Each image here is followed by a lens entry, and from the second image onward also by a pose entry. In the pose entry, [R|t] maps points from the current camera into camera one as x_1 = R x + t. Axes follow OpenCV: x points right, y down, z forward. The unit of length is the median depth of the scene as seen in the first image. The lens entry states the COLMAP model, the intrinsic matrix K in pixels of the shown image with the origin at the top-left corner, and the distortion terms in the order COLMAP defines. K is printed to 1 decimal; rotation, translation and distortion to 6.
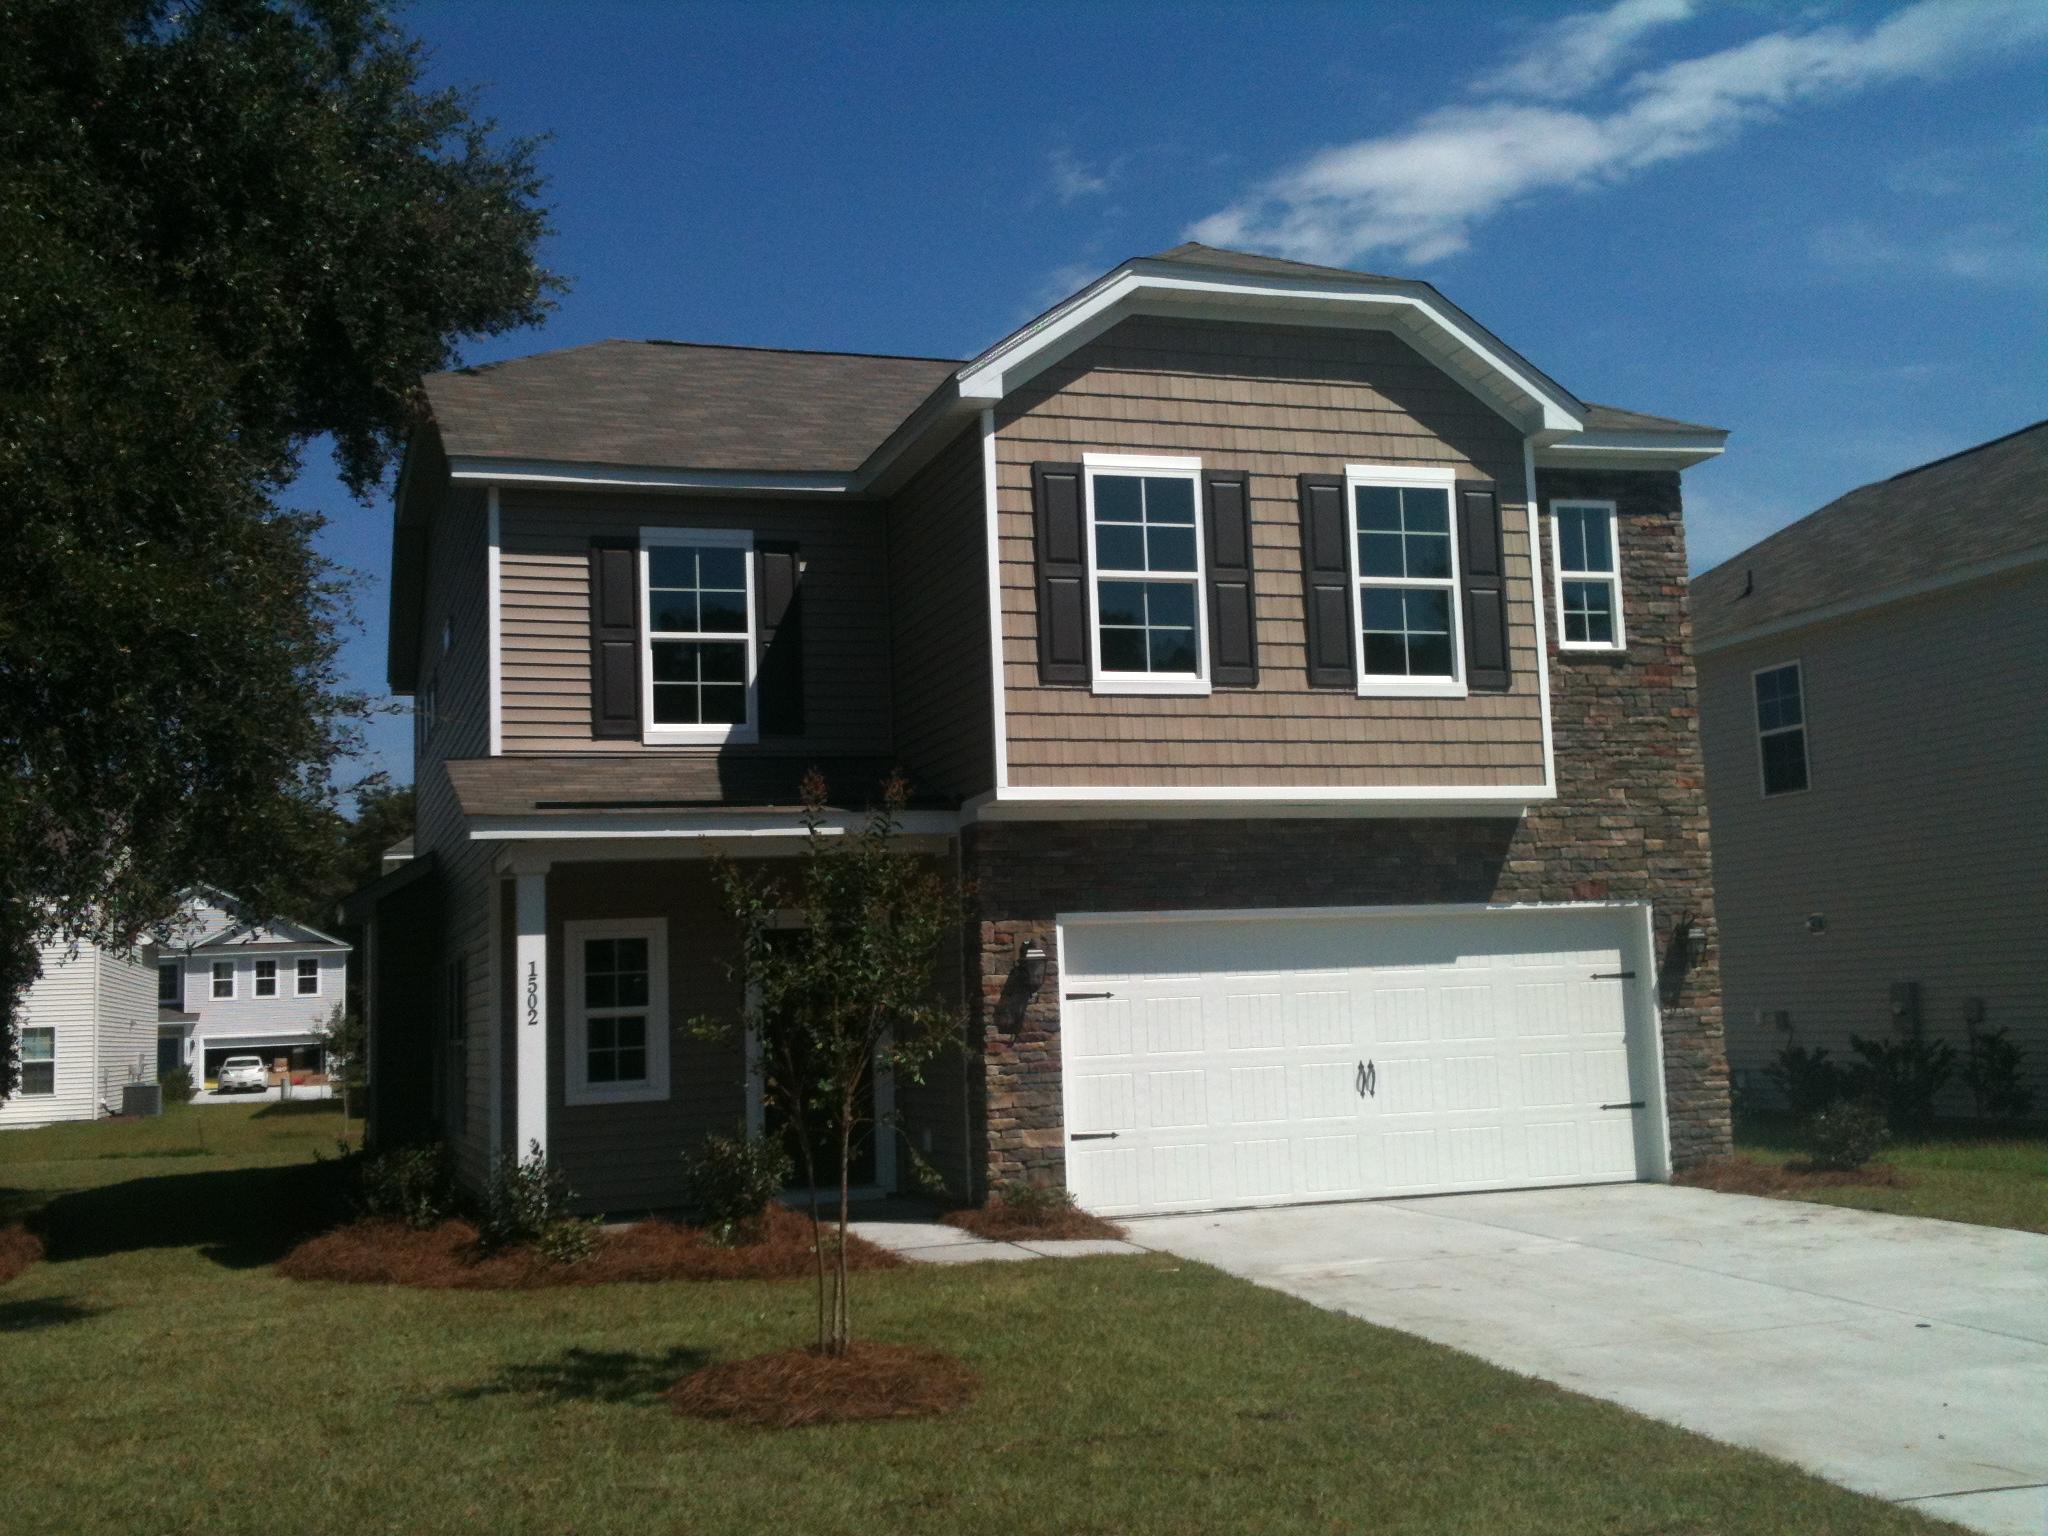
lens RADIAL K [[2176.2, 0, 1024.8], [0, 2176.2, 727.8], [0, 0, 1]] dist [0.098483, 0.004273]
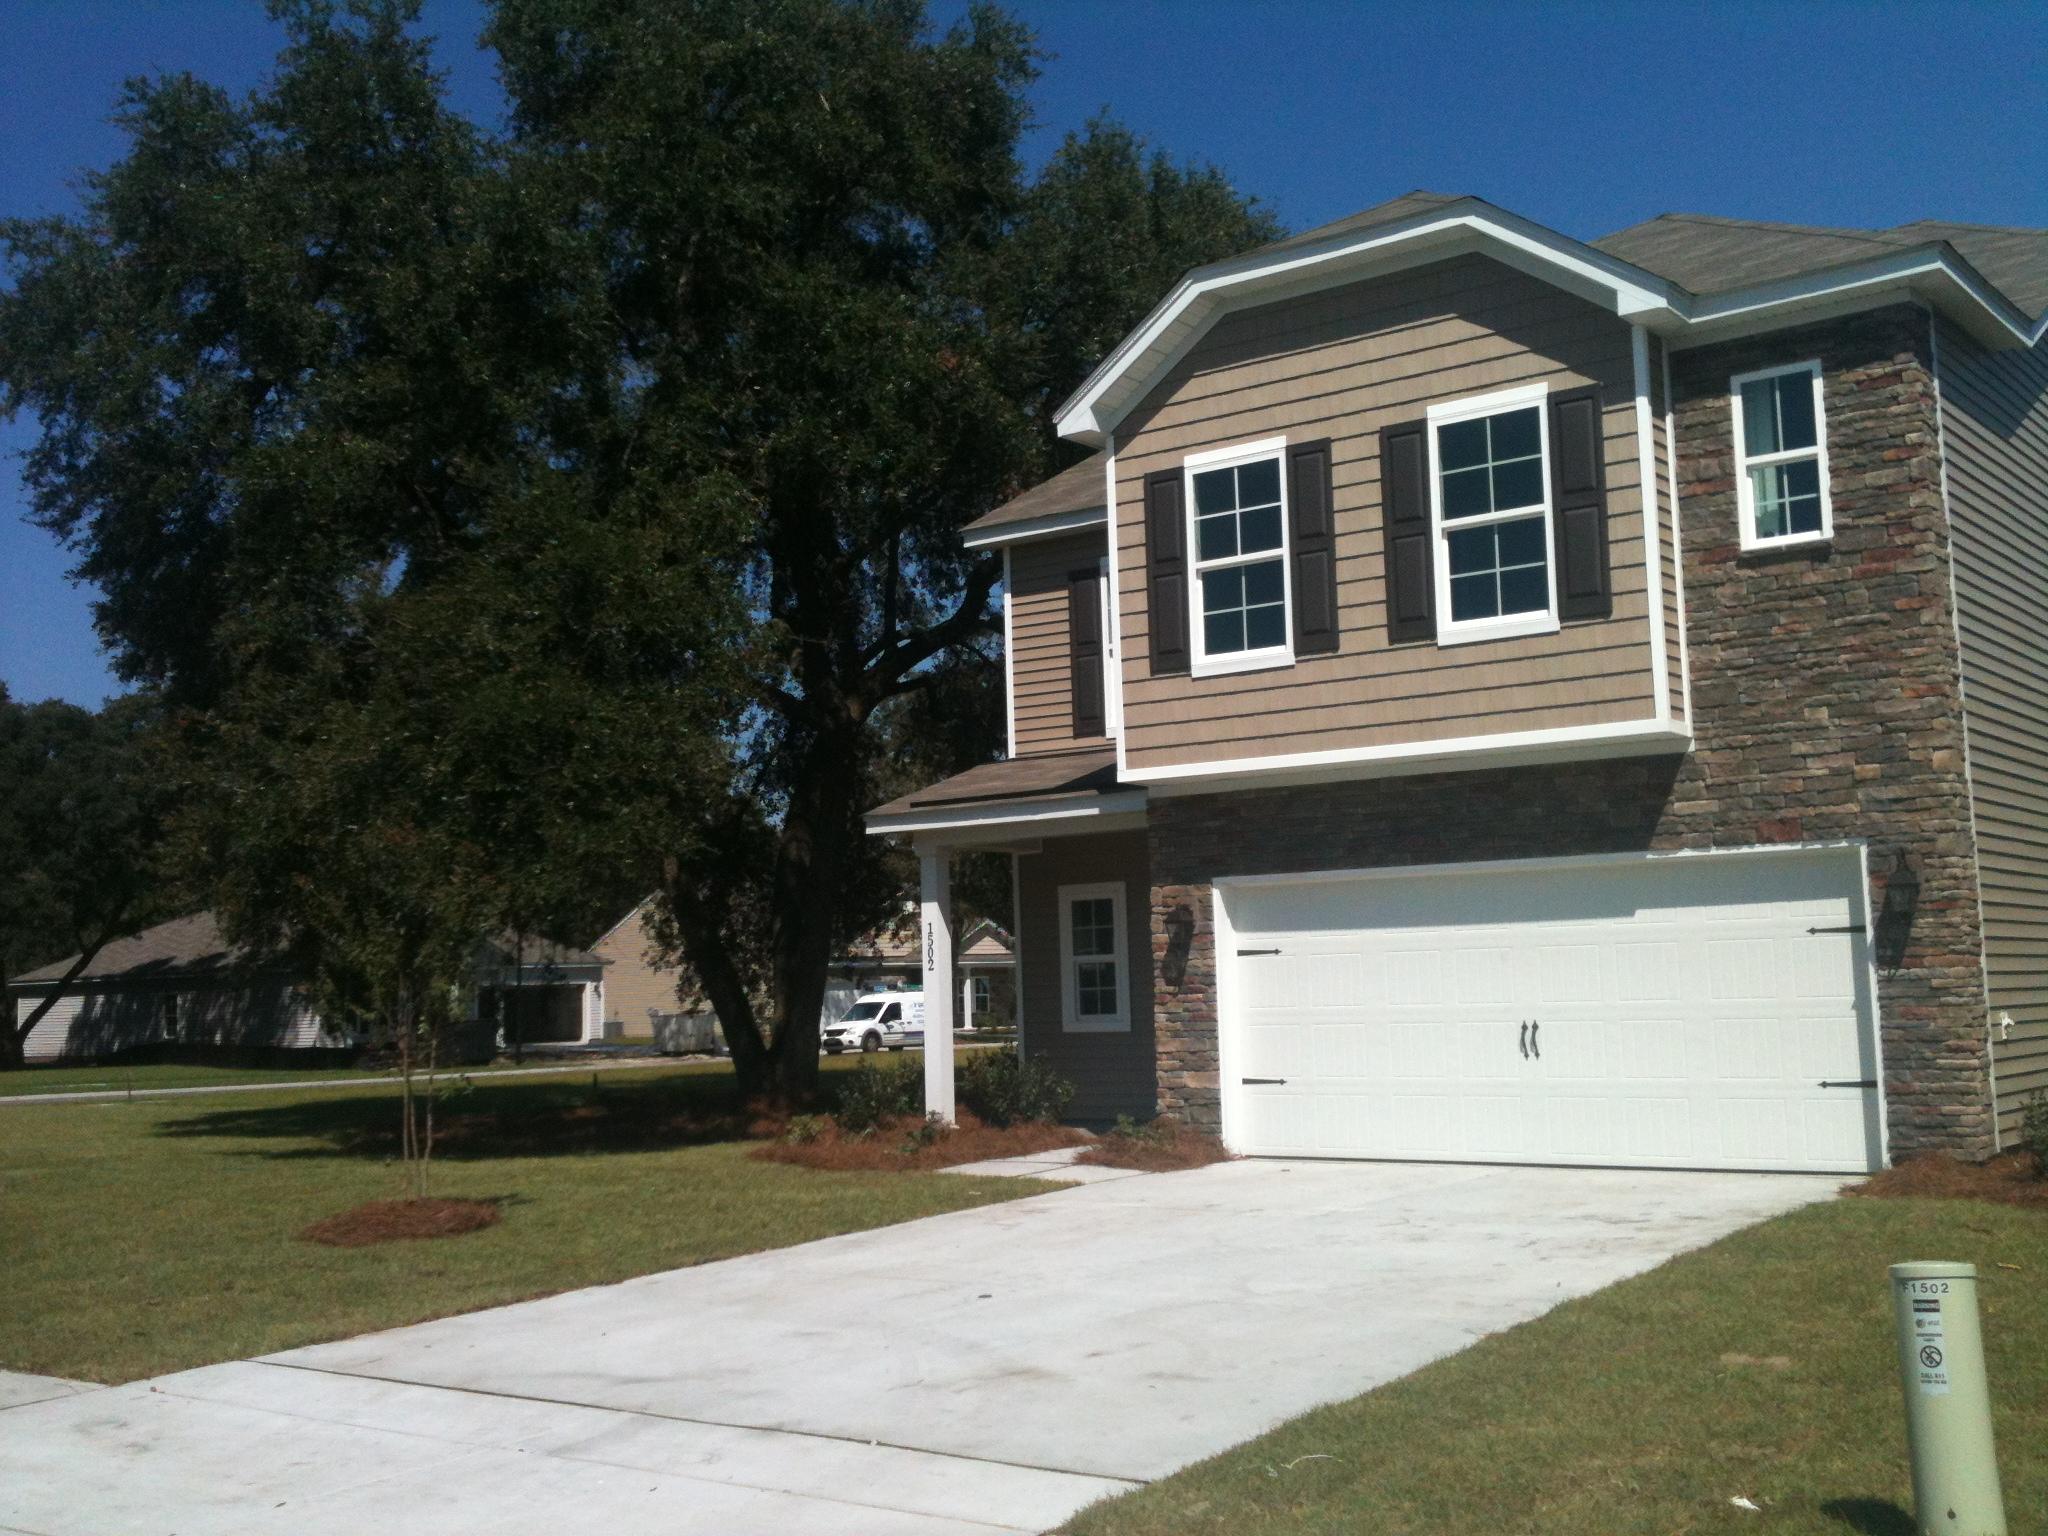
lens RADIAL K [[2160.1, 0, 1020.3], [0, 2160.1, 743.0], [0, 0, 1]] dist [0.102514, -0.225036]
pose [[0.567712, -0.069856, -0.820258, 0.815827], [0.111391, 0.993748, -0.007536, 0.014363], [0.815656, -0.087091, 0.571944, 0.288479]]
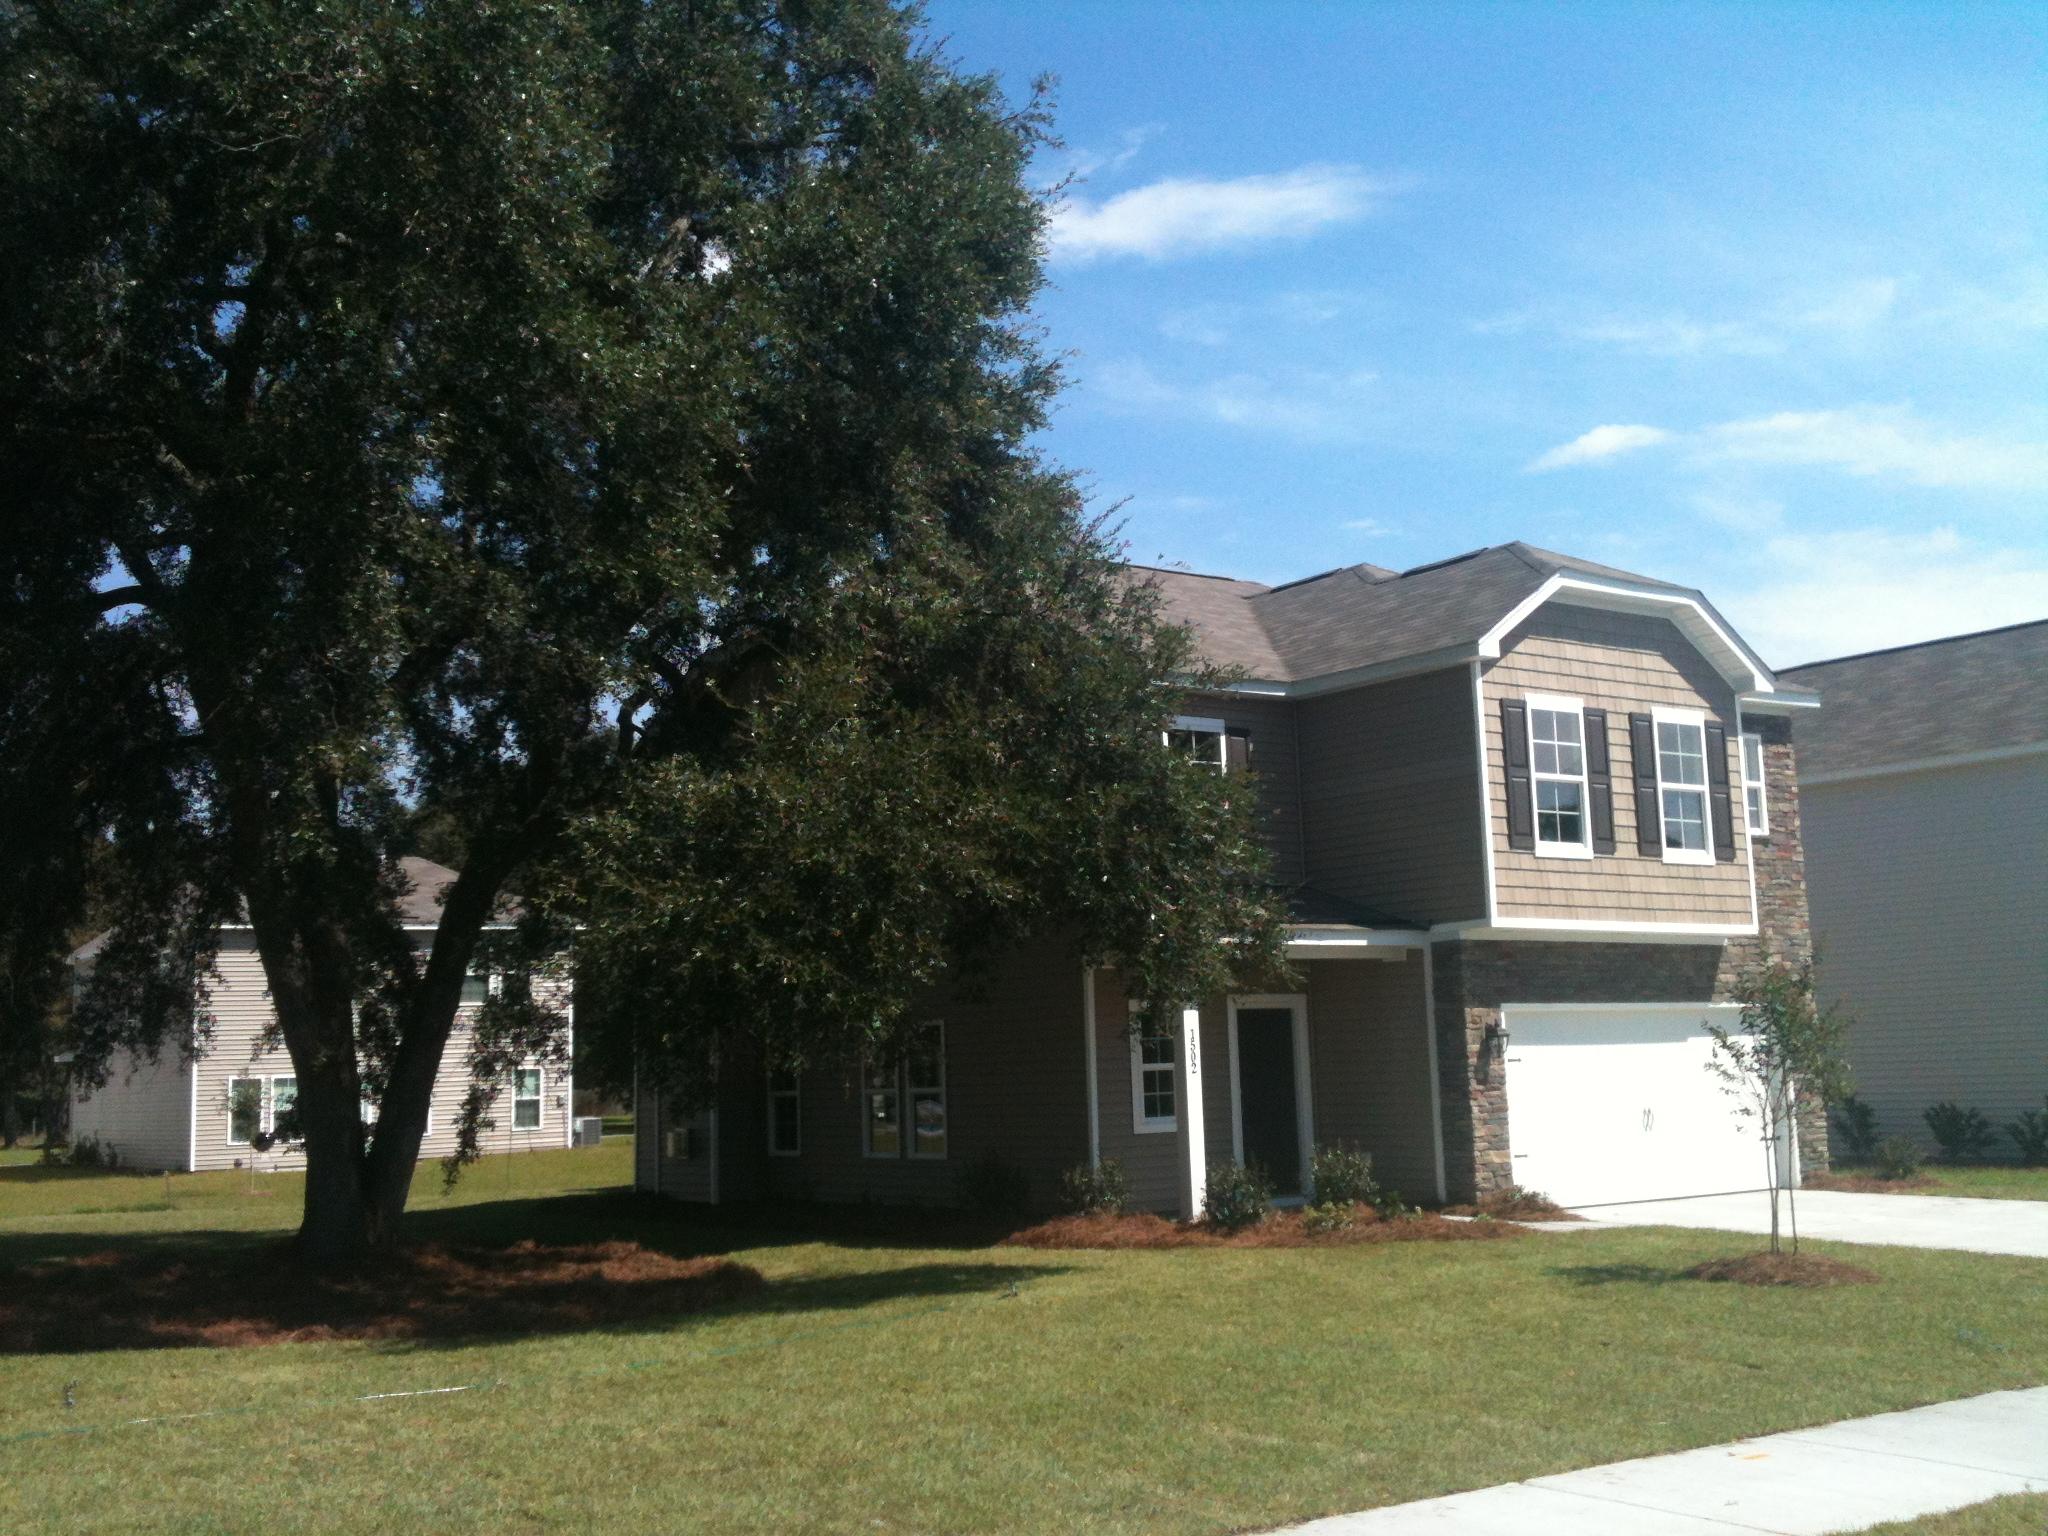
lens RADIAL K [[2176.2, 0, 1024.8], [0, 2176.2, 727.8], [0, 0, 1]] dist [0.098483, 0.004273]
pose [[0.950601, 0.056922, 0.305151, -0.718175], [-0.046327, 0.998049, -0.041855, -0.023076], [-0.306938, 0.025651, 0.951384, -0.301462]]
